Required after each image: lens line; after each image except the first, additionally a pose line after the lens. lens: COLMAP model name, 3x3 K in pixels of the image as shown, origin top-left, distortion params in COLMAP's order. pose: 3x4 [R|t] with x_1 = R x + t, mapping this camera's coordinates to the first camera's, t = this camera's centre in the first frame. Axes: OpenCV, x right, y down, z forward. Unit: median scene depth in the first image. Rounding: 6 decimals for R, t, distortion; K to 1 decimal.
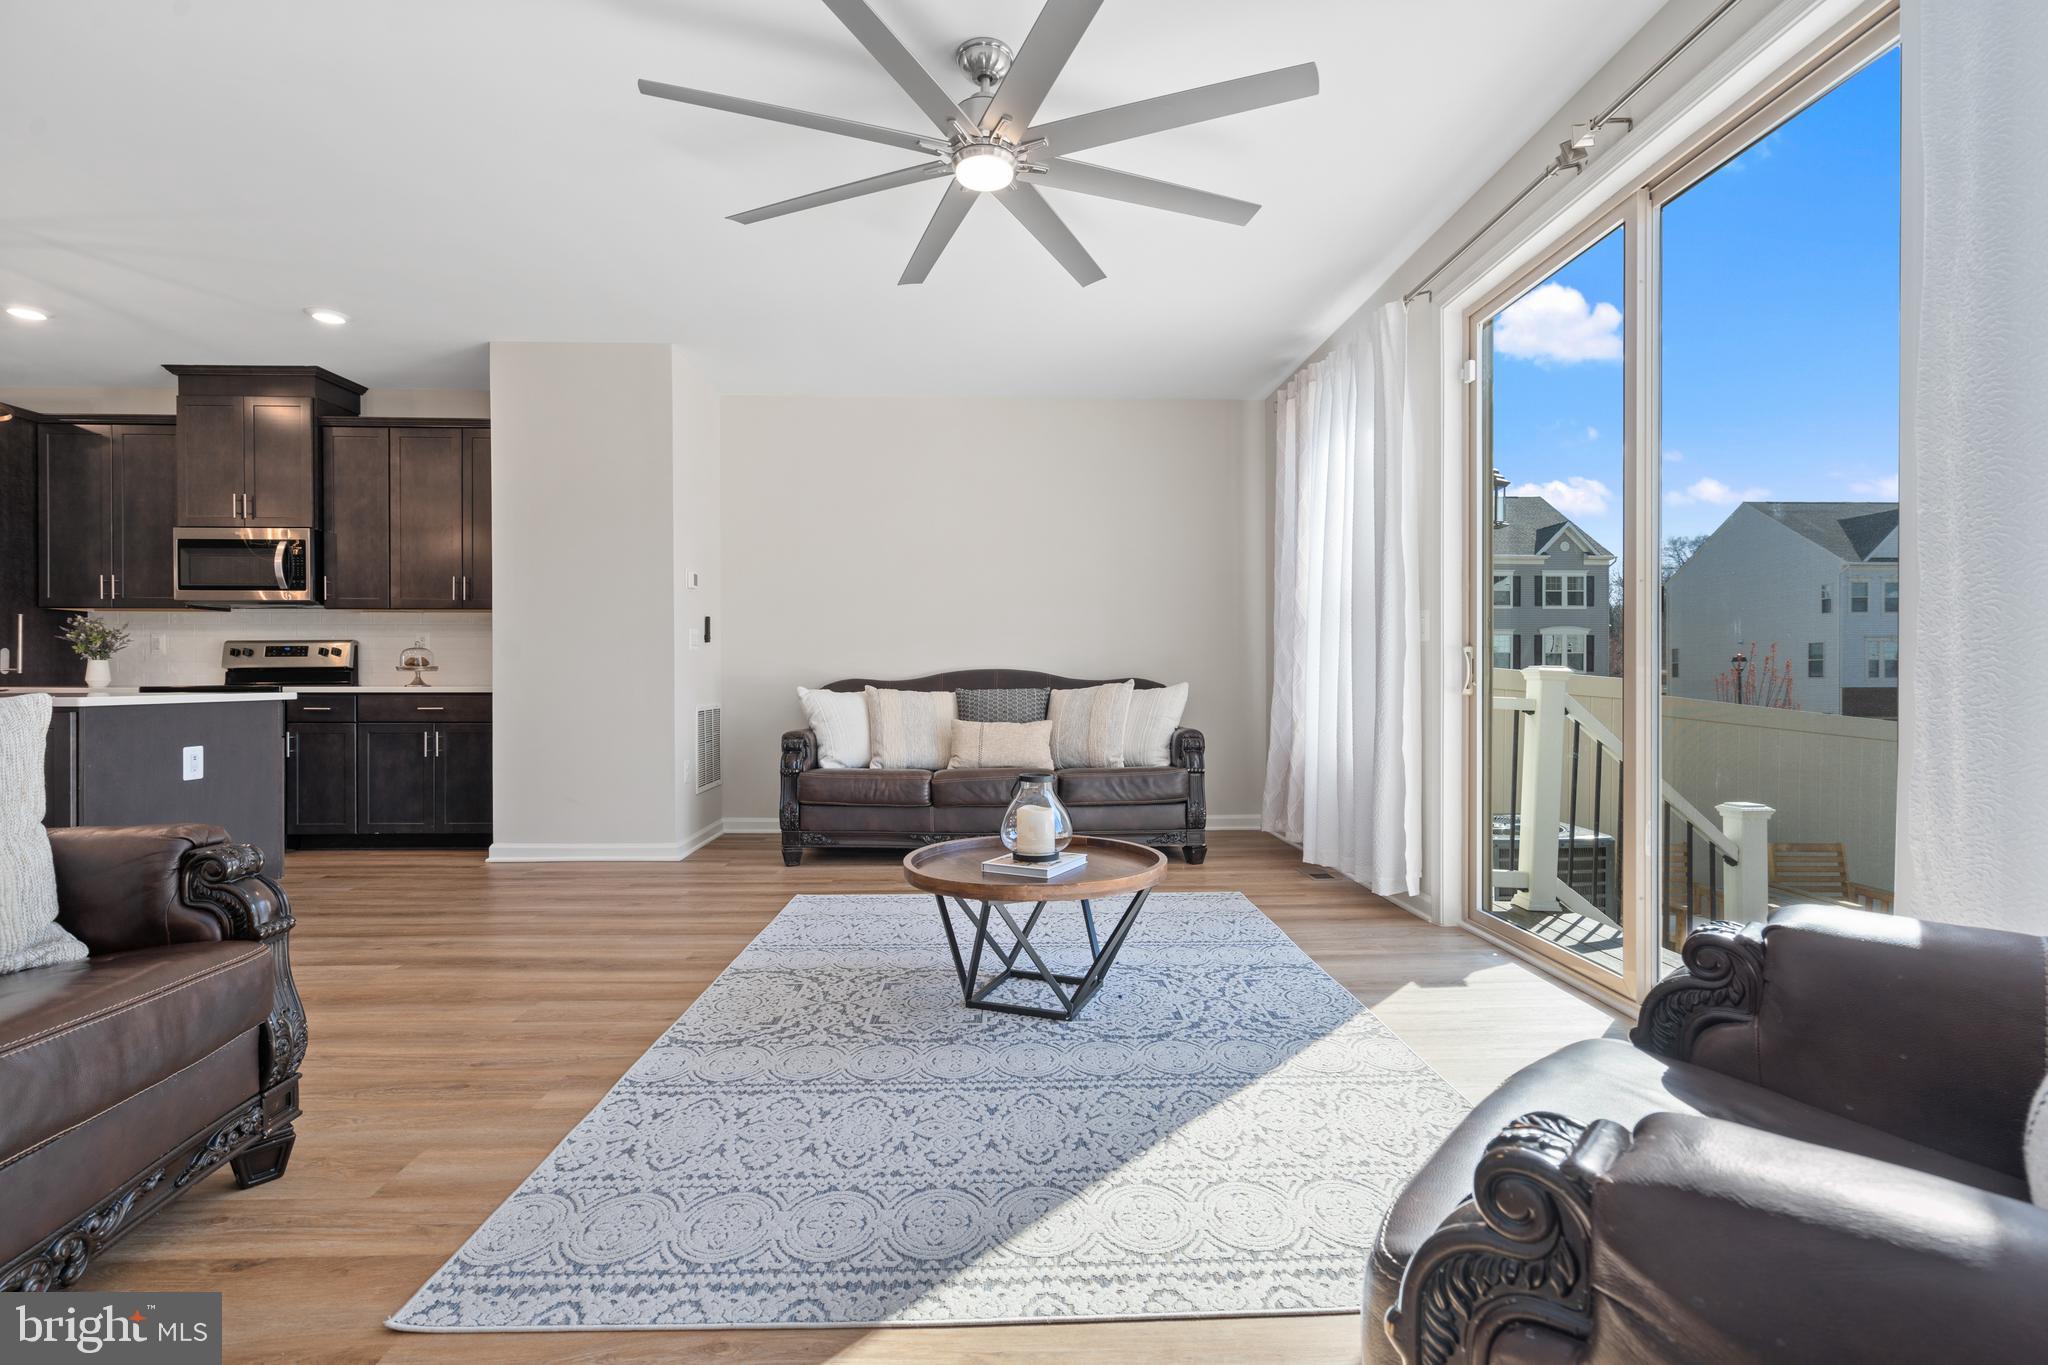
lens RADIAL K [[925.6, 0, 1025.9], [0, 925.6, 675.7], [0, 0, 1]] dist [-0.002910, 0.001515]
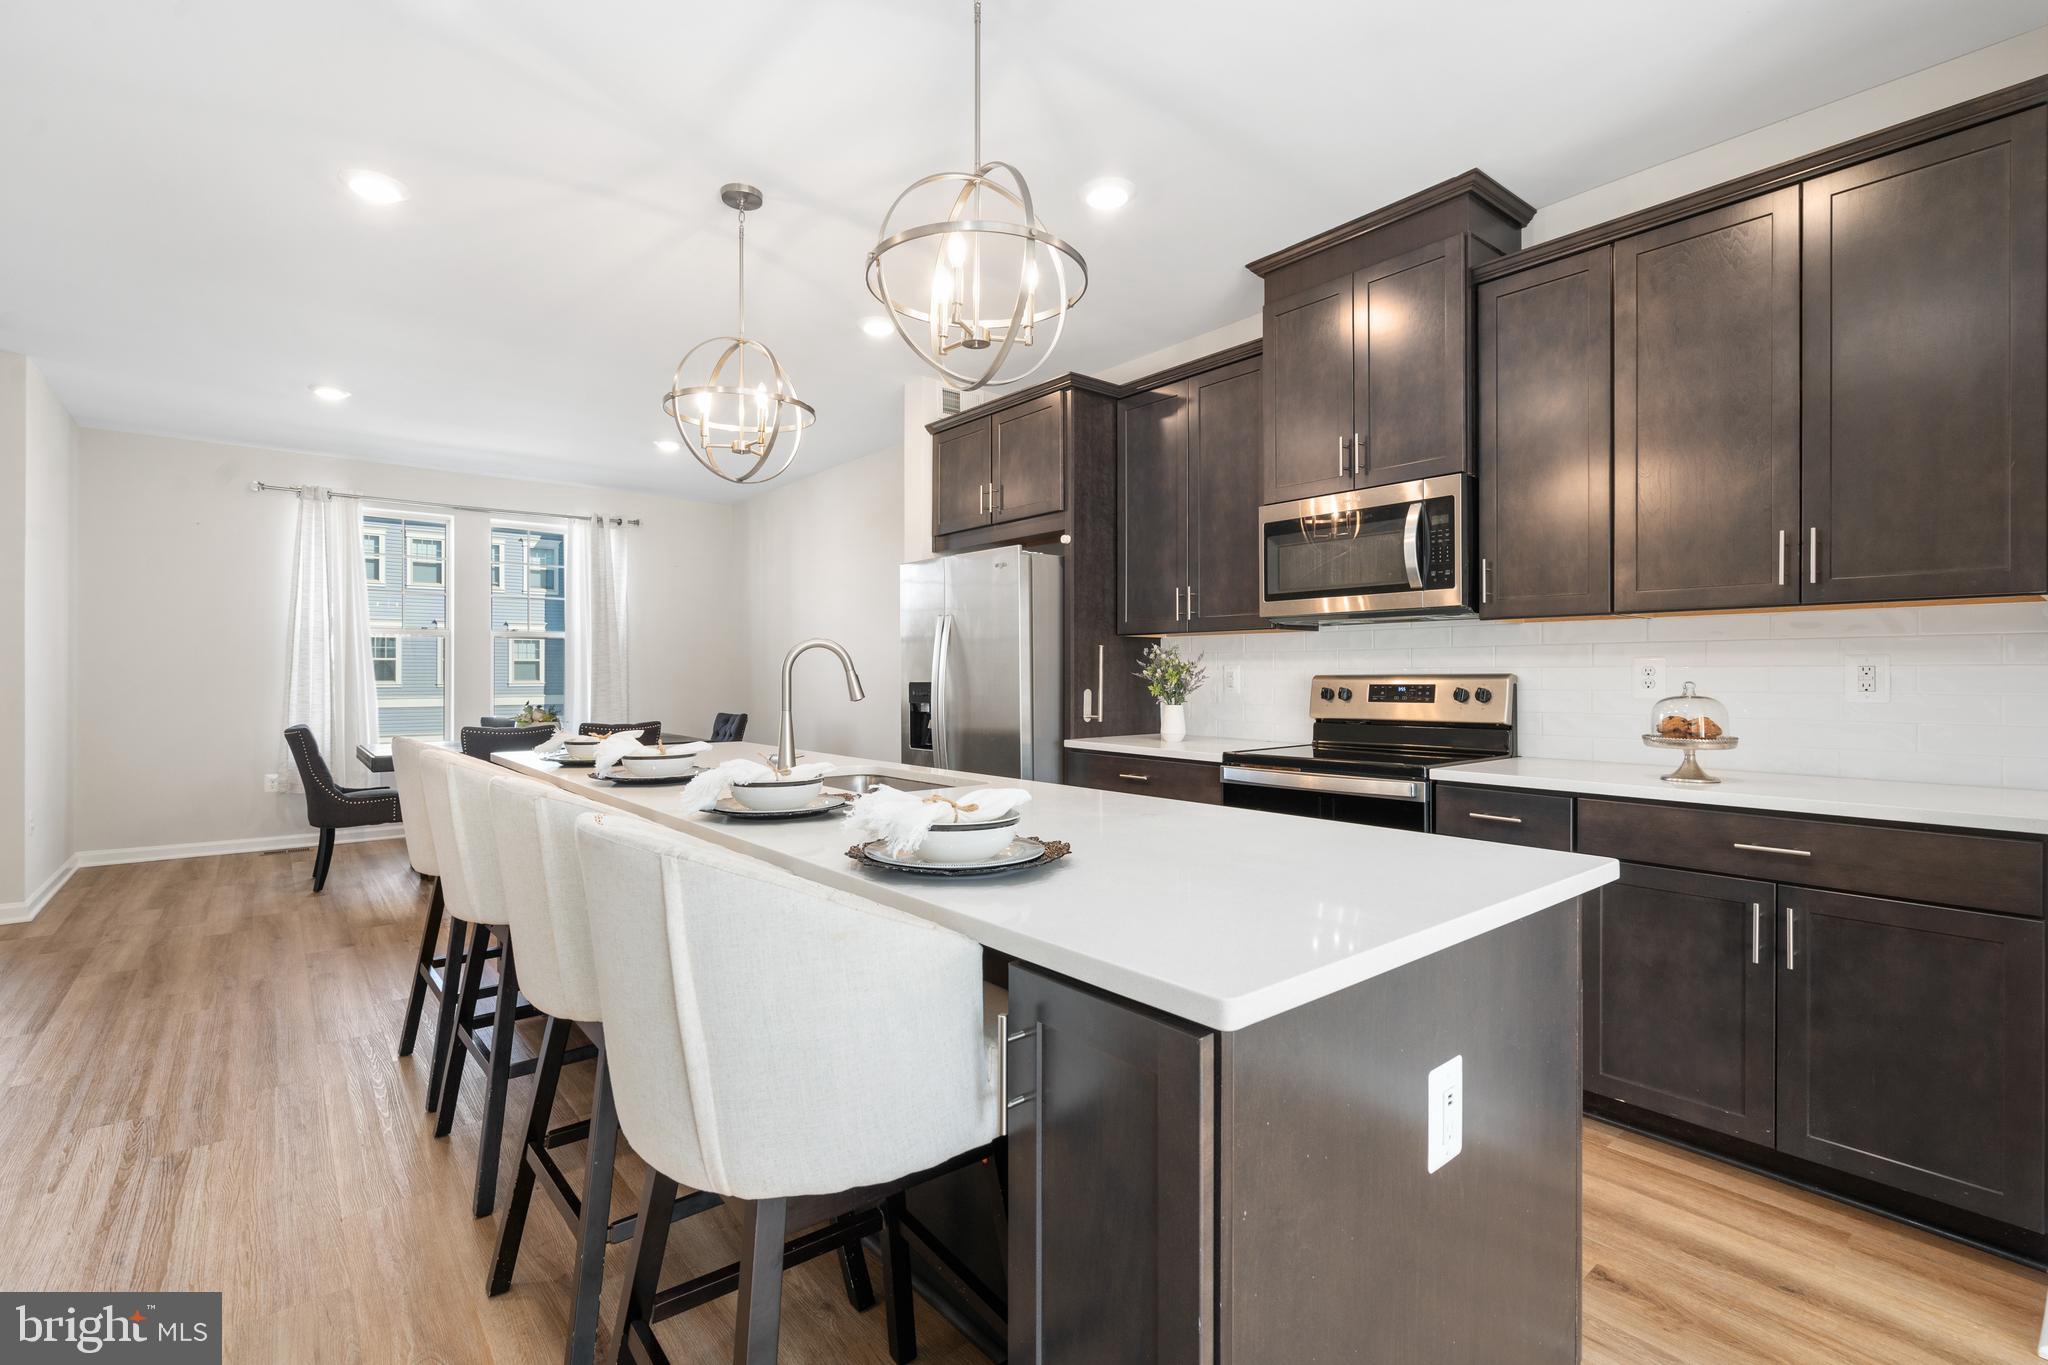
lens RADIAL K [[925.6, 0, 1021.9], [0, 925.6, 675.2], [0, 0, 1]] dist [-0.002910, 0.001515]
pose [[0.606466, 0.001746, -0.795107, -0.495362], [-0.001091, 0.999998, 0.001364, -0.040992], [0.795109, 0.000040, 0.606467, 0.461731]]
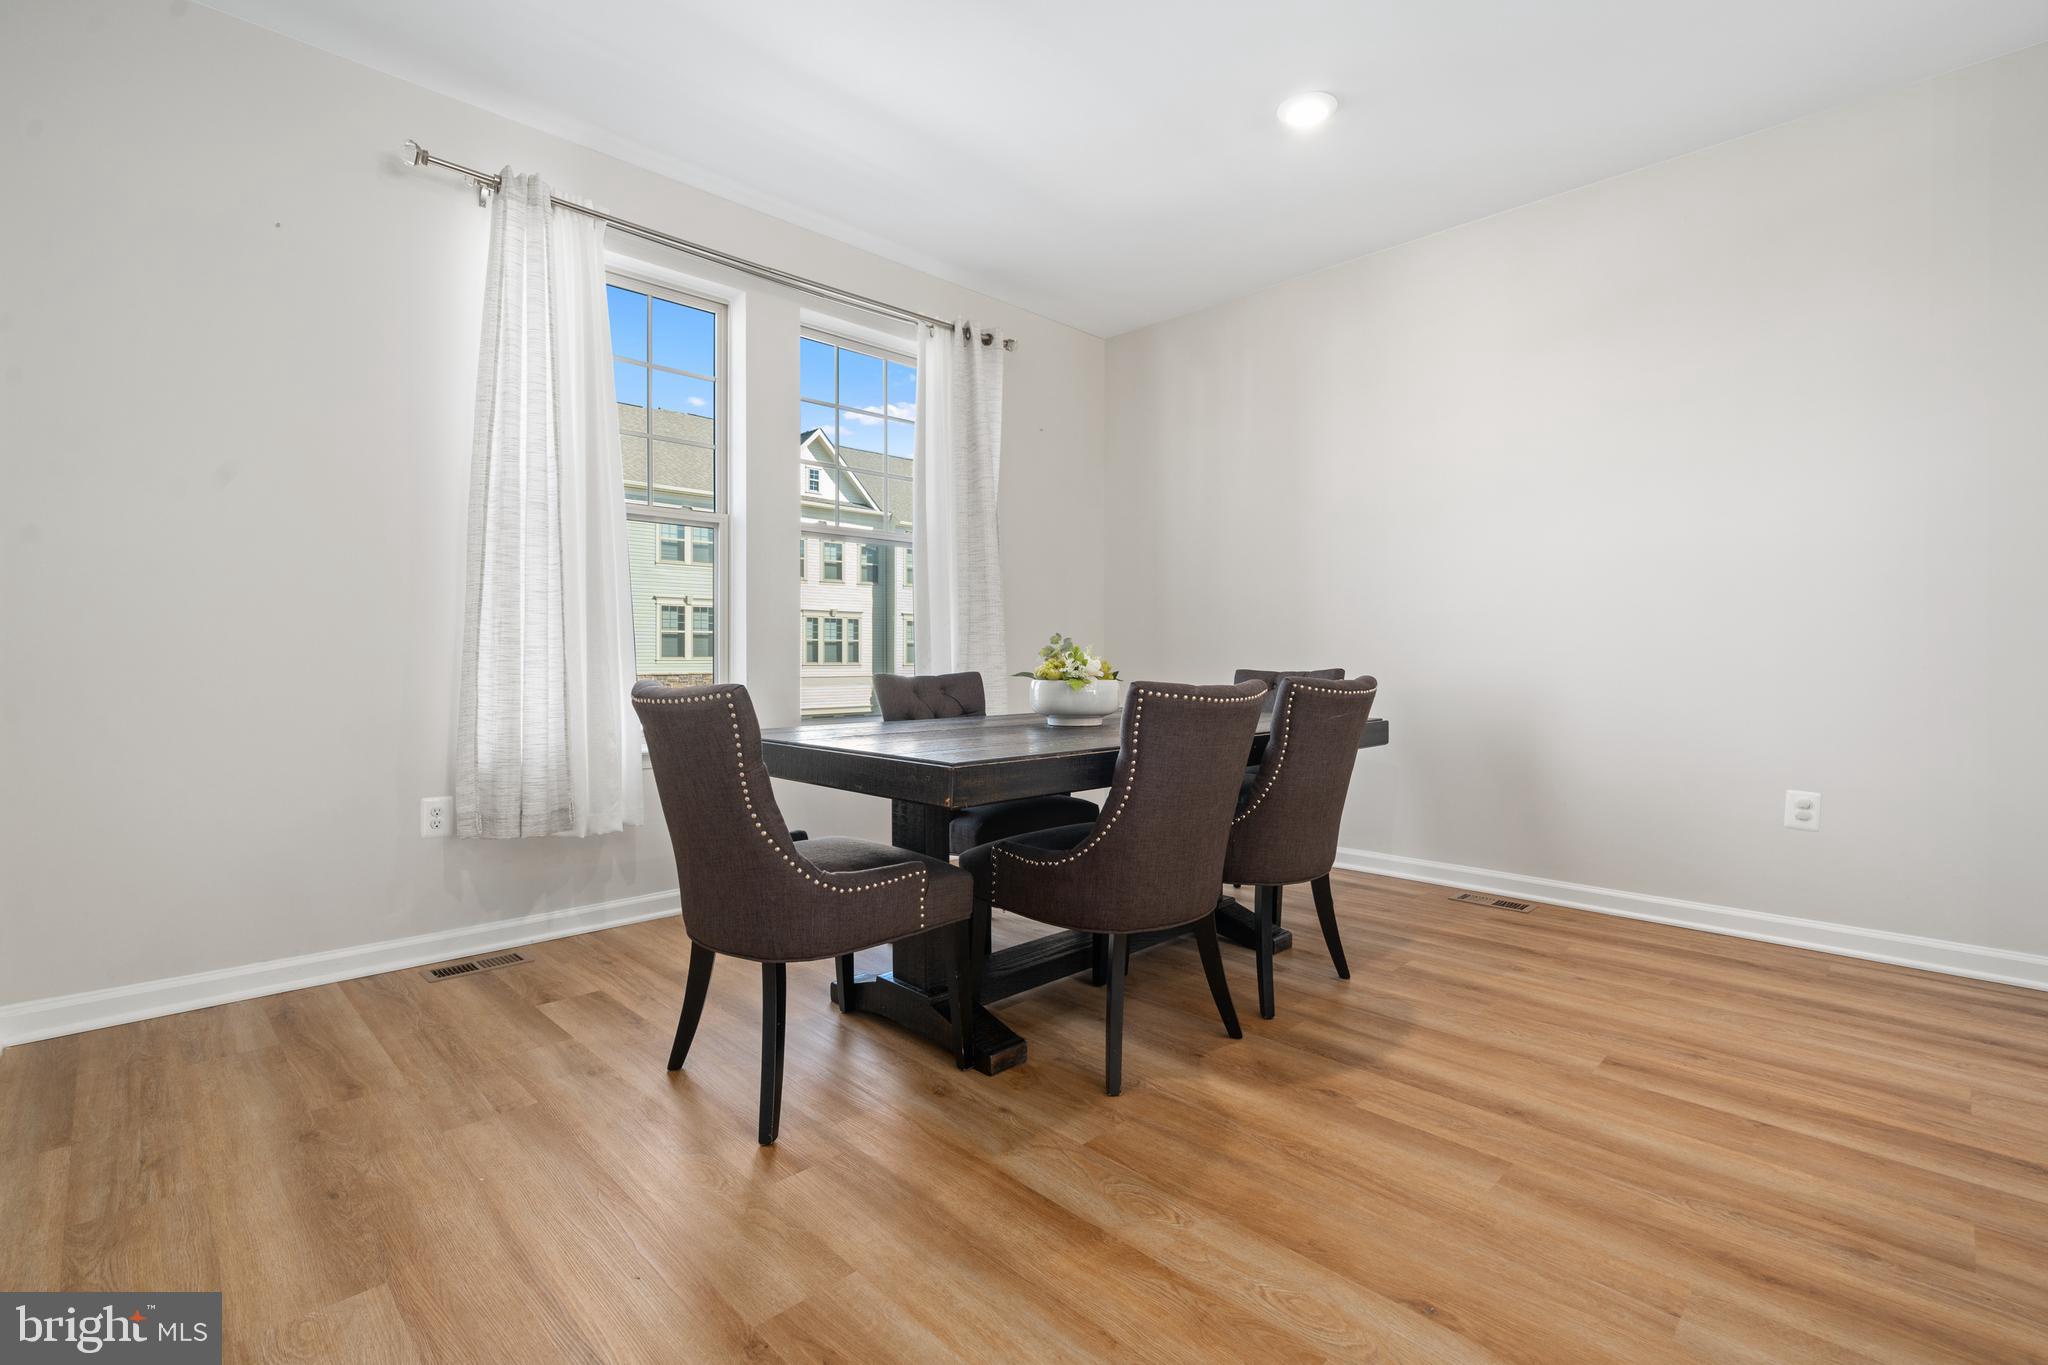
lens RADIAL K [[925.6, 0, 1014.8], [0, 925.6, 678.3], [0, 0, 1]] dist [-0.002910, 0.001515]
pose [[0.685730, 0.010526, -0.727780, -1.448476], [-0.002443, 0.999923, 0.012160, 0.014495], [0.727852, -0.006561, 0.685703, 0.278887]]
